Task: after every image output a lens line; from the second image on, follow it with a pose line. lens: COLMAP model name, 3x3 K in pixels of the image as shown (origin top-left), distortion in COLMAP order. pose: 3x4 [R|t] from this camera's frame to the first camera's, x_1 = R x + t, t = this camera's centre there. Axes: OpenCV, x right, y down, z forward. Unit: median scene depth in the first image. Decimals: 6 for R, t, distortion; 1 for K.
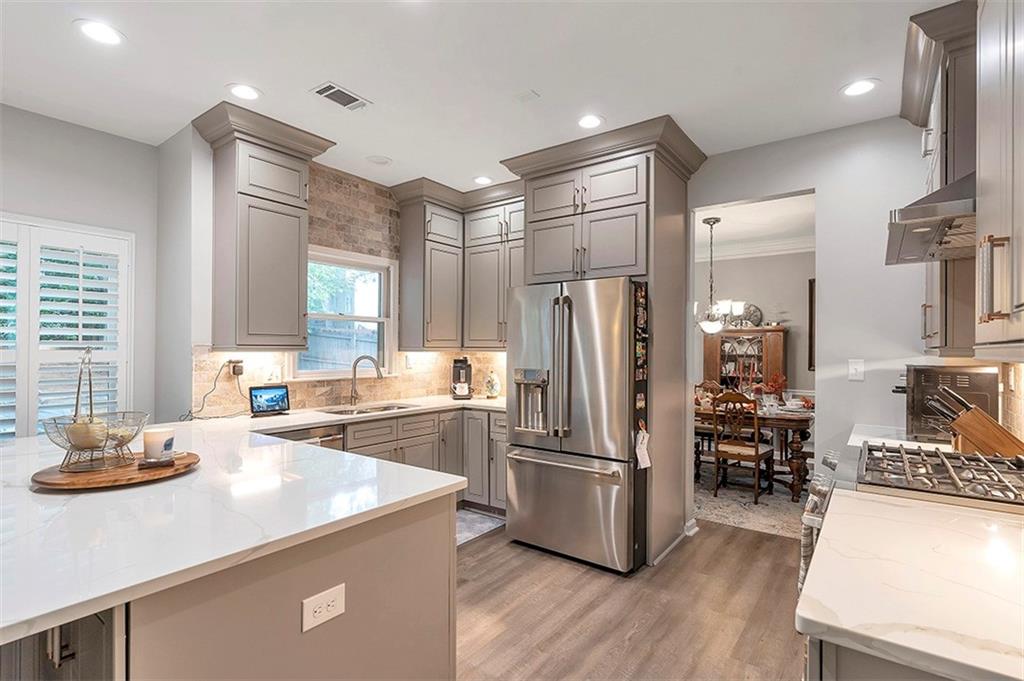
lens RADIAL K [[490.1, 0, 513.1], [0, 490.1, 348.2], [0, 0, 1]] dist [-0.006307, 0.001114]
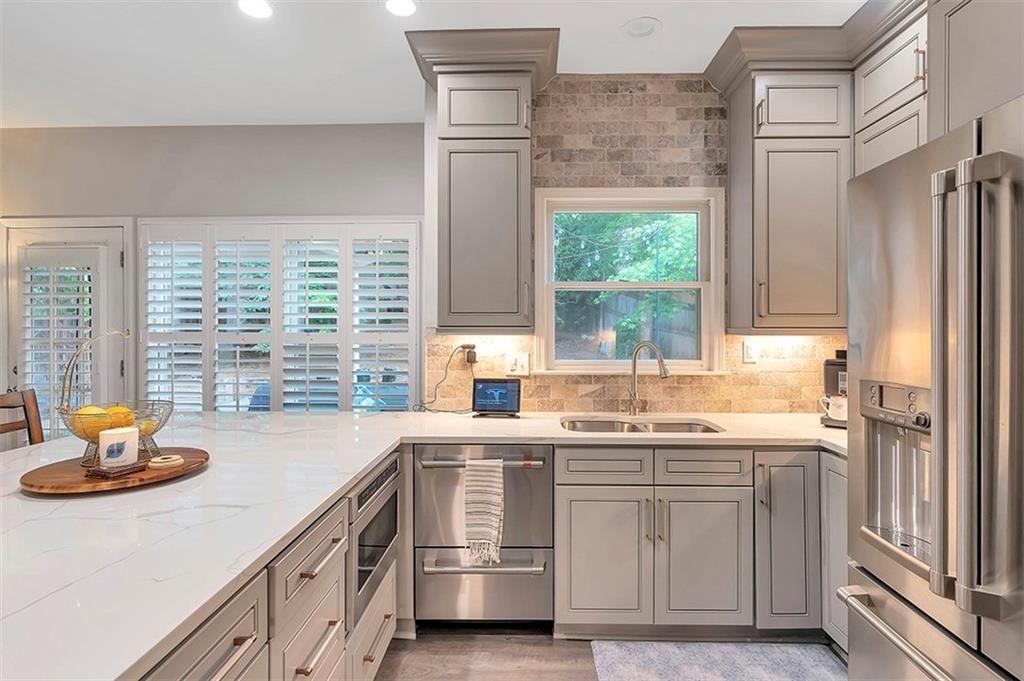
lens RADIAL K [[516.1, 0, 512.4], [0, 516.1, 328.6], [0, 0, 1]] dist [-0.005669, -0.002253]
pose [[0.573110, -0.006976, -0.819448, 0.150307], [0.003750, 0.999976, -0.005891, 0.001744], [0.819470, 0.000303, 0.573123, 0.435593]]
